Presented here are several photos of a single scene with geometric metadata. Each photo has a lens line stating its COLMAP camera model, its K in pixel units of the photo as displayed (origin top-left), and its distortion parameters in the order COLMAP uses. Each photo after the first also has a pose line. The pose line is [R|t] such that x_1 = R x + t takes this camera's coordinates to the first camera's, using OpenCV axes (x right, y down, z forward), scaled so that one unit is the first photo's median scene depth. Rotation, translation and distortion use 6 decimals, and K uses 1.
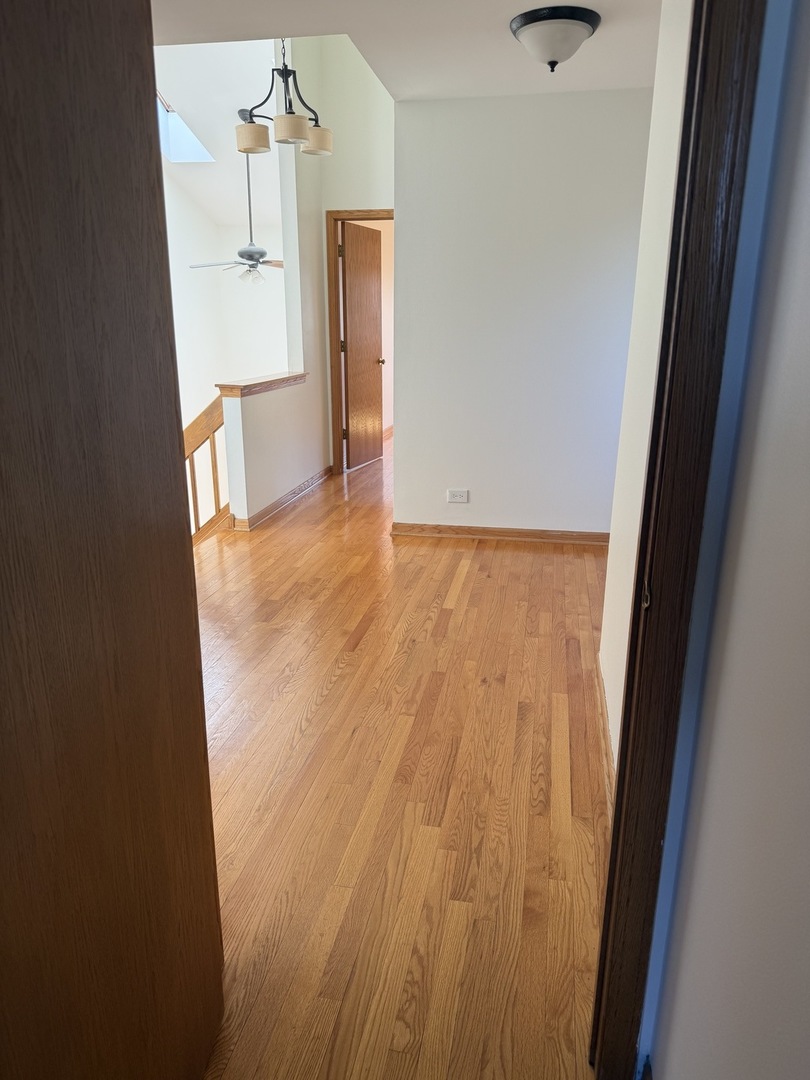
lens RADIAL K [[761.6, 0, 404.6], [0, 761.6, 544.9], [0, 0, 1]] dist [0.071047, -0.086019]
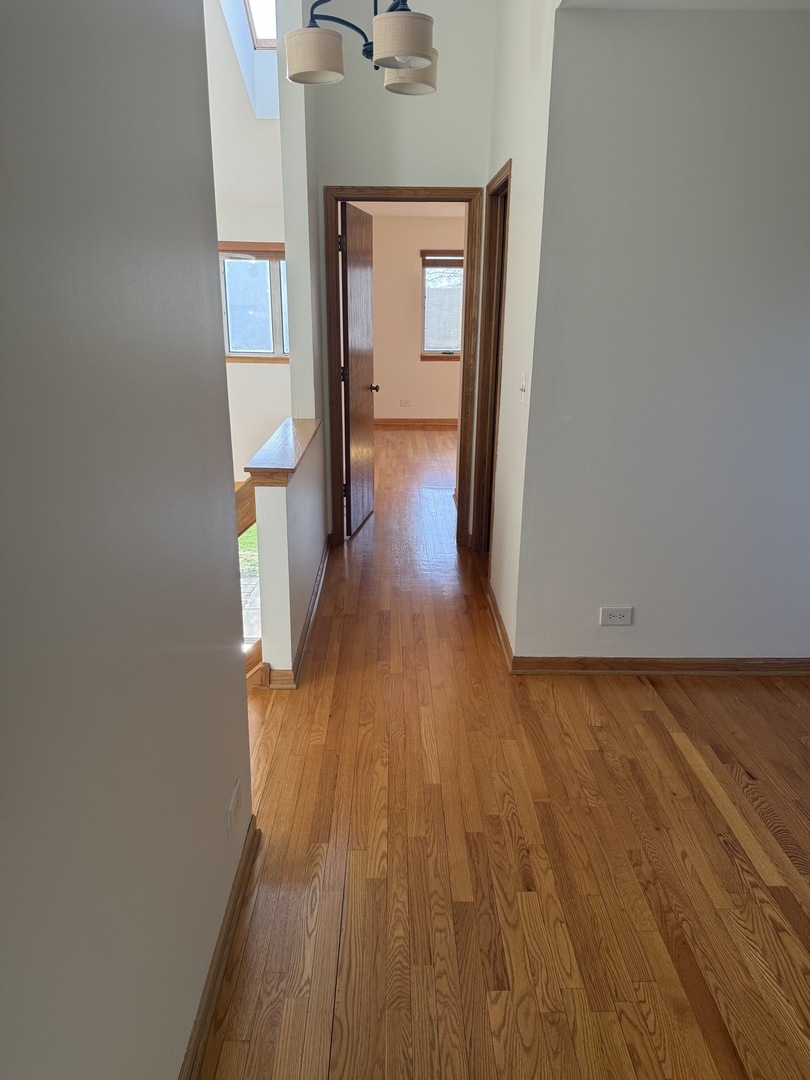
lens RADIAL K [[761.6, 0, 403.2], [0, 761.6, 537.7], [0, 0, 1]] dist [0.071047, -0.086019]
pose [[0.979225, -0.057444, 0.194472, -0.244871], [0.055020, 0.998326, 0.017845, -0.157878], [-0.195172, -0.006775, 0.980746, 0.380539]]
